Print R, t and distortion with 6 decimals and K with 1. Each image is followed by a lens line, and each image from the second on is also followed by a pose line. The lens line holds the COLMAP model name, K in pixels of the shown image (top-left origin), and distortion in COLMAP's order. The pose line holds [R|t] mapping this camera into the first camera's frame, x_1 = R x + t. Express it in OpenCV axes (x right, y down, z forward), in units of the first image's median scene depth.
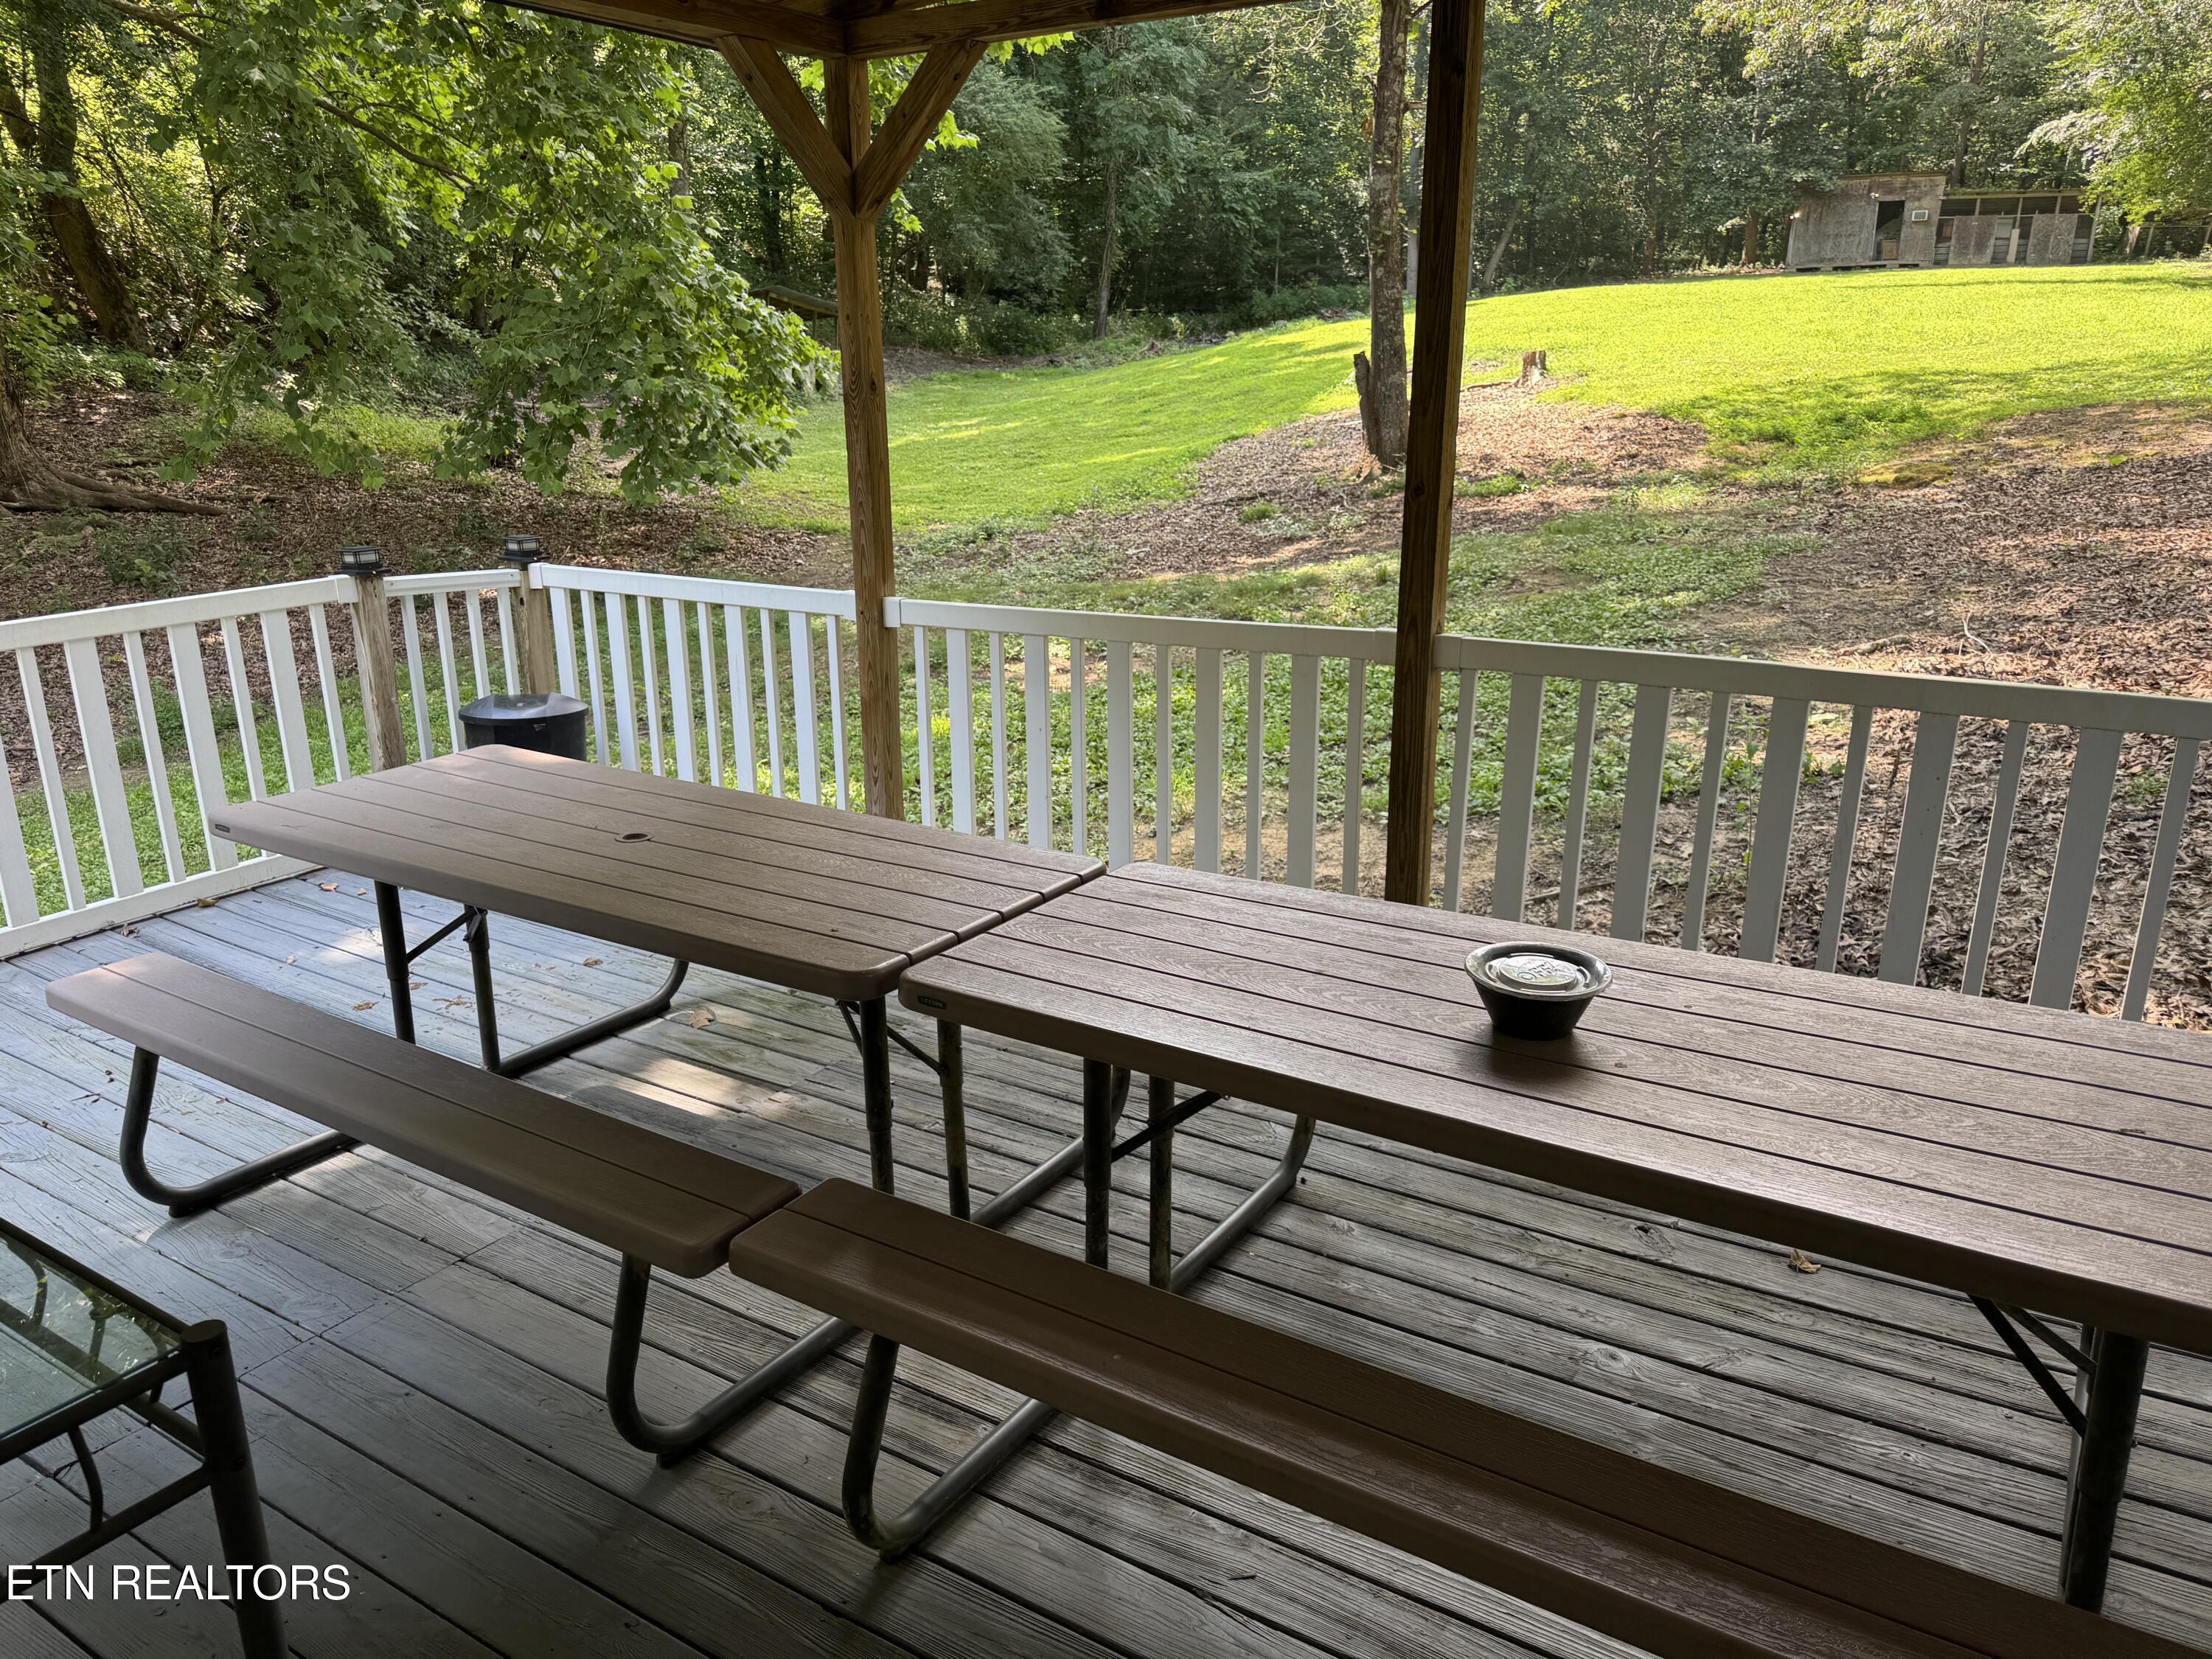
lens RADIAL K [[1539.4, 0, 1091.8], [0, 1539.4, 843.2], [0, 0, 1]] dist [0.064463, -0.082886]
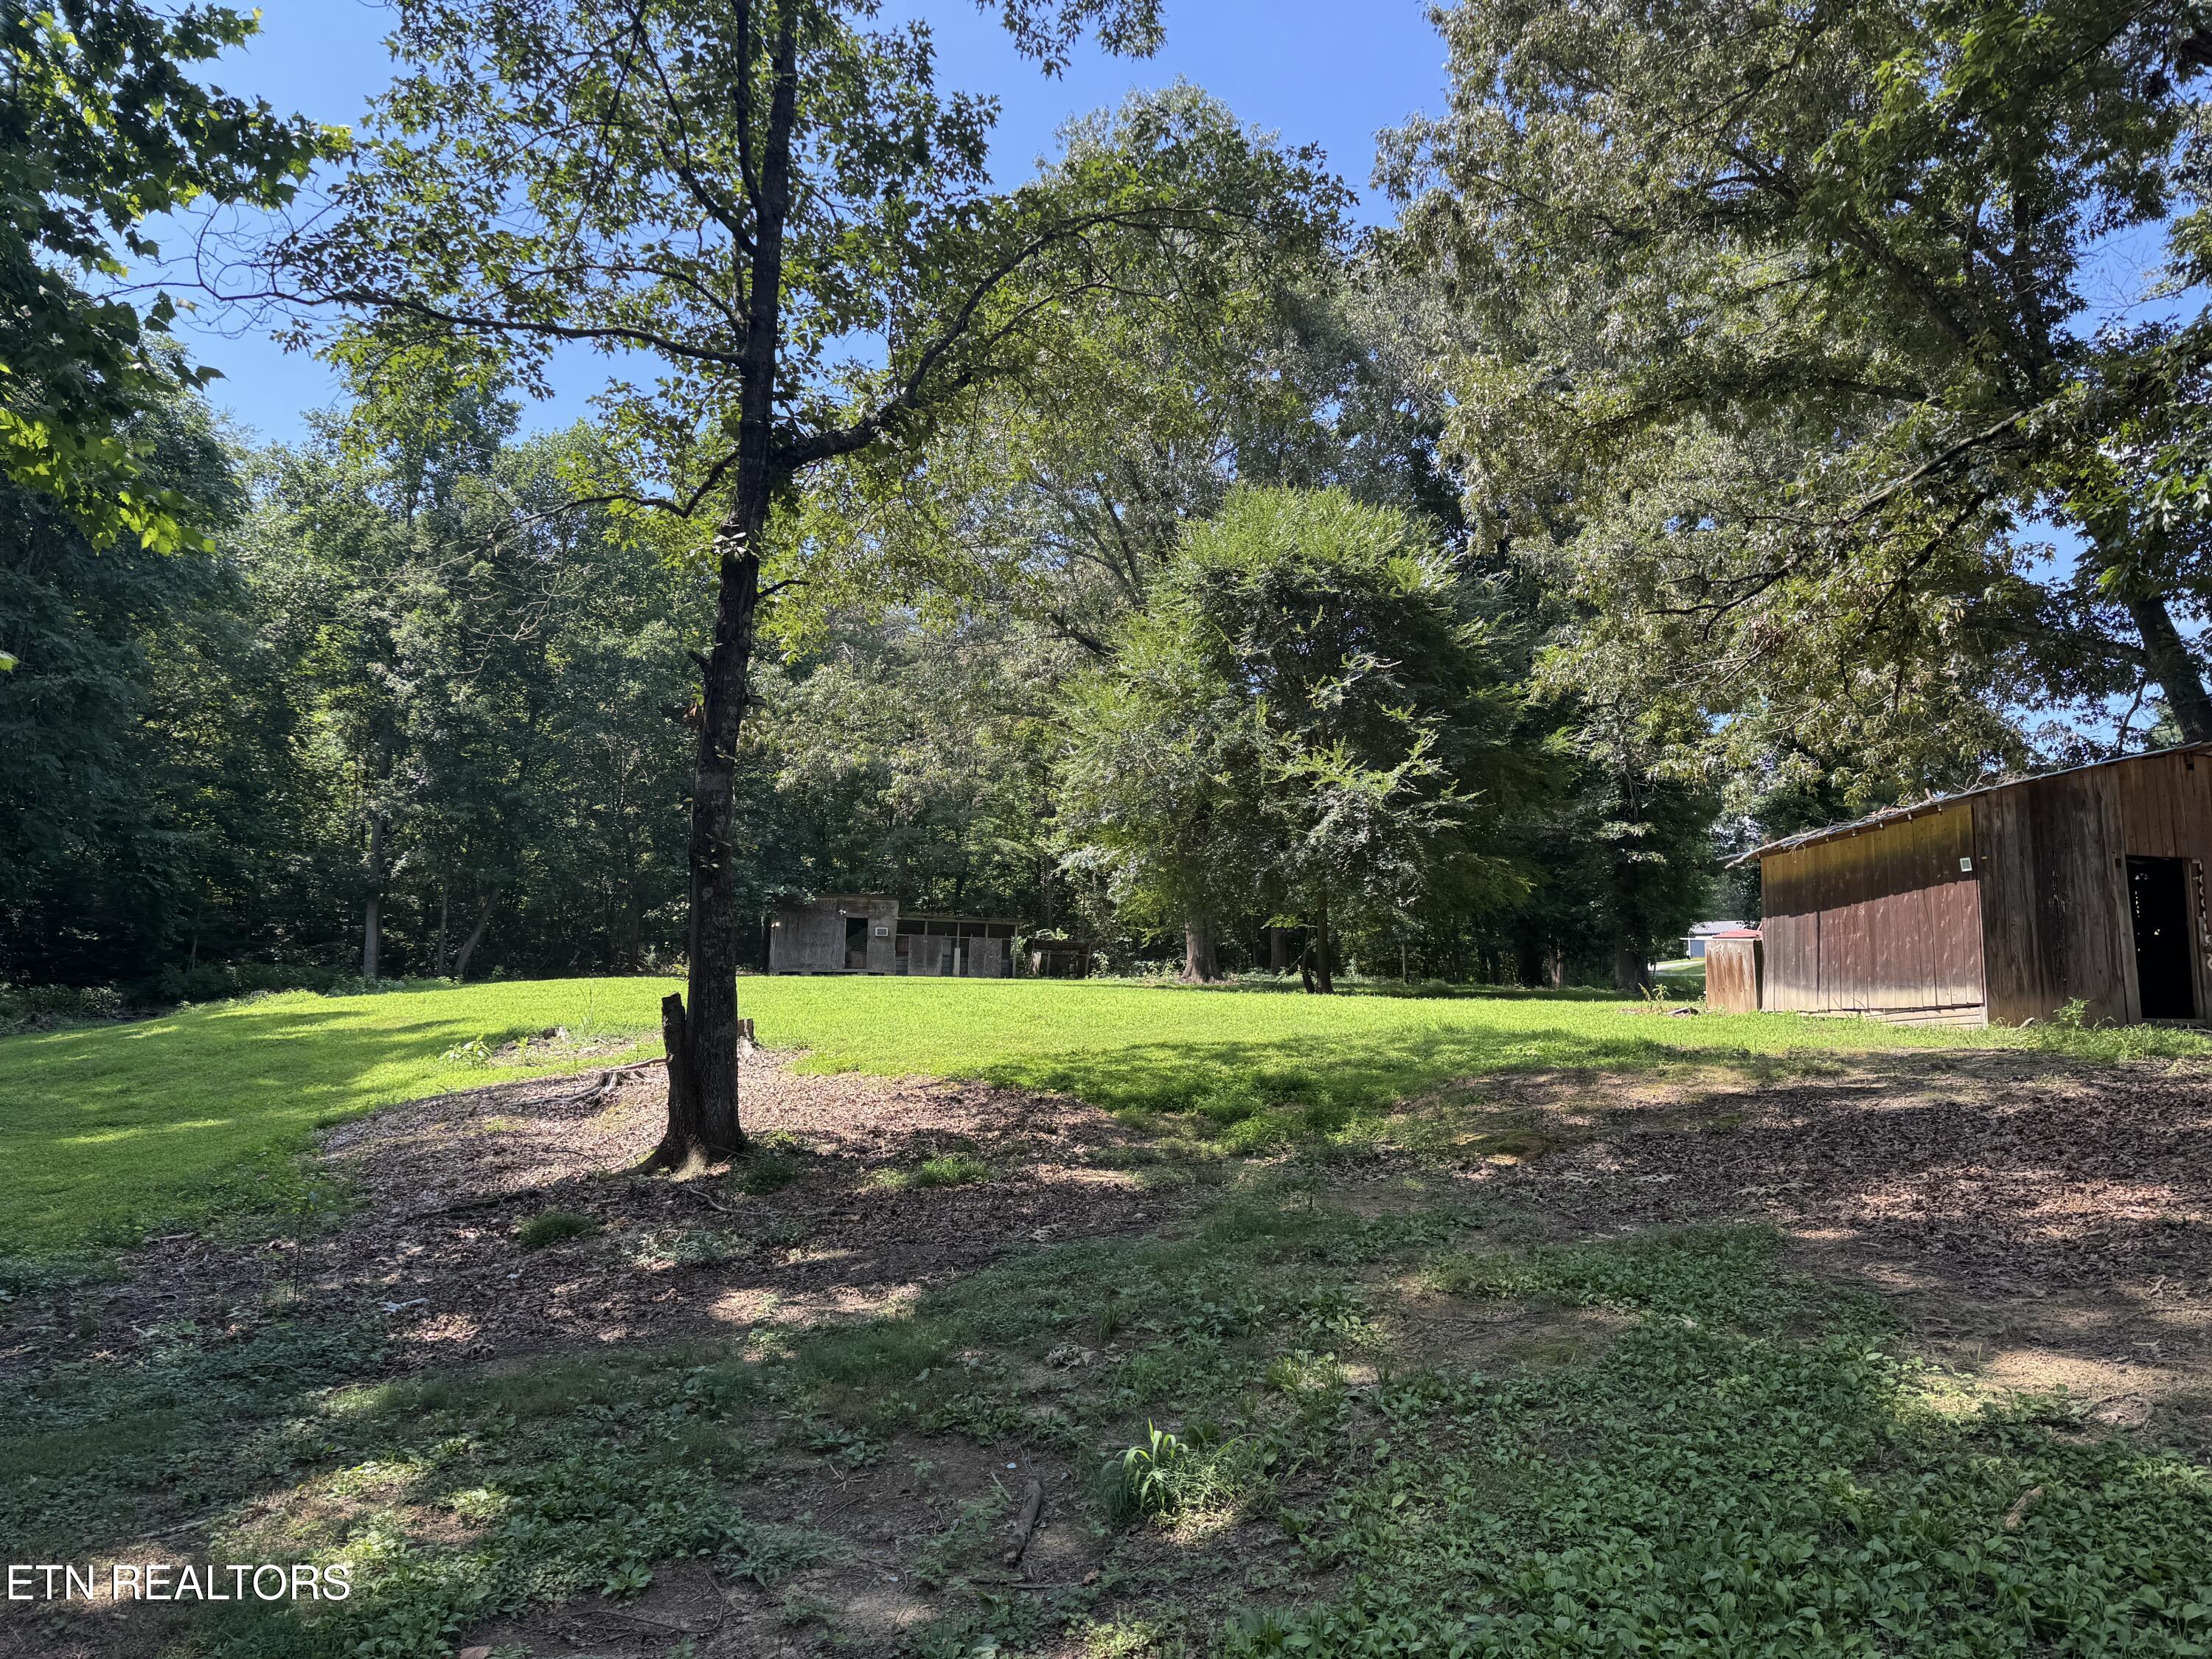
lens RADIAL K [[1539.4, 0, 1127.5], [0, 1539.4, 818.1], [0, 0, 1]] dist [0.064463, -0.082886]
pose [[0.768612, 0.117490, 0.628834, -0.203084], [0.173474, 0.907878, -0.381661, -0.125664], [-0.615745, 0.402436, 0.677424, 0.560537]]
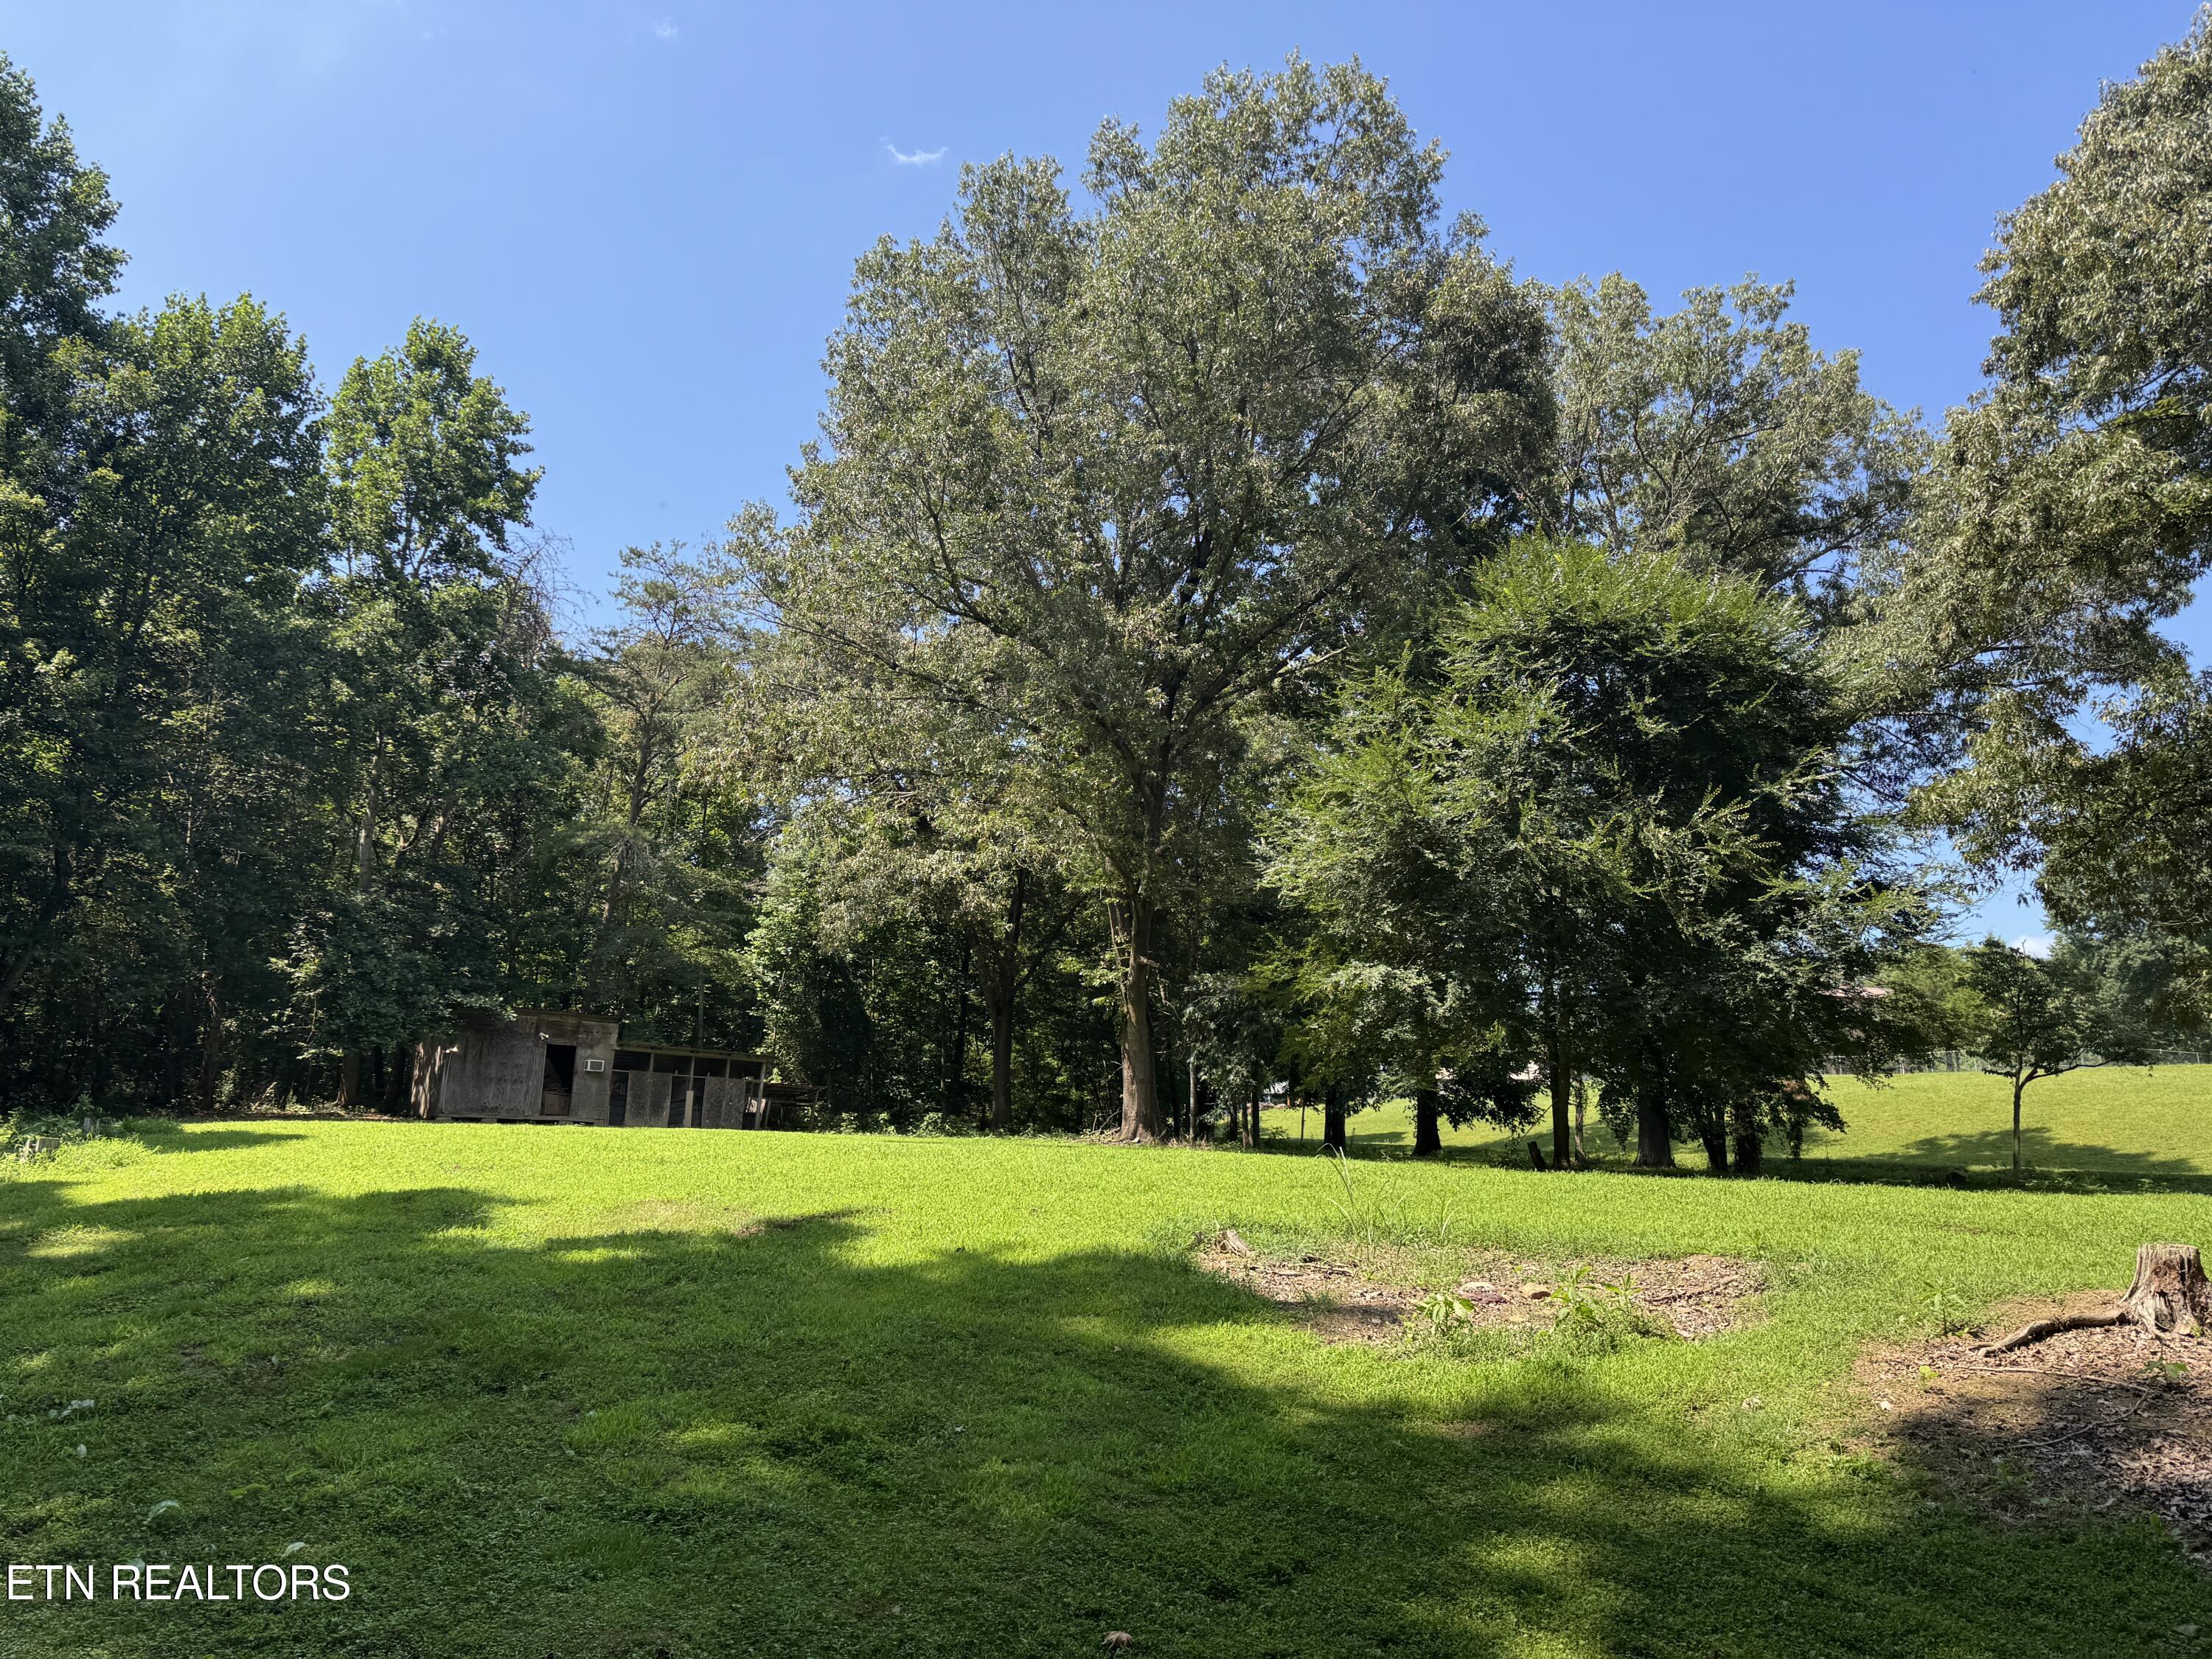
lens RADIAL K [[1539.4, 0, 1076.9], [0, 1539.4, 830.5], [0, 0, 1]] dist [0.064463, -0.082886]
pose [[0.394358, 0.239419, 0.887221, -0.684755], [0.270552, 0.892426, -0.361080, -0.768391], [-0.878228, 0.382433, 0.287160, 2.559968]]
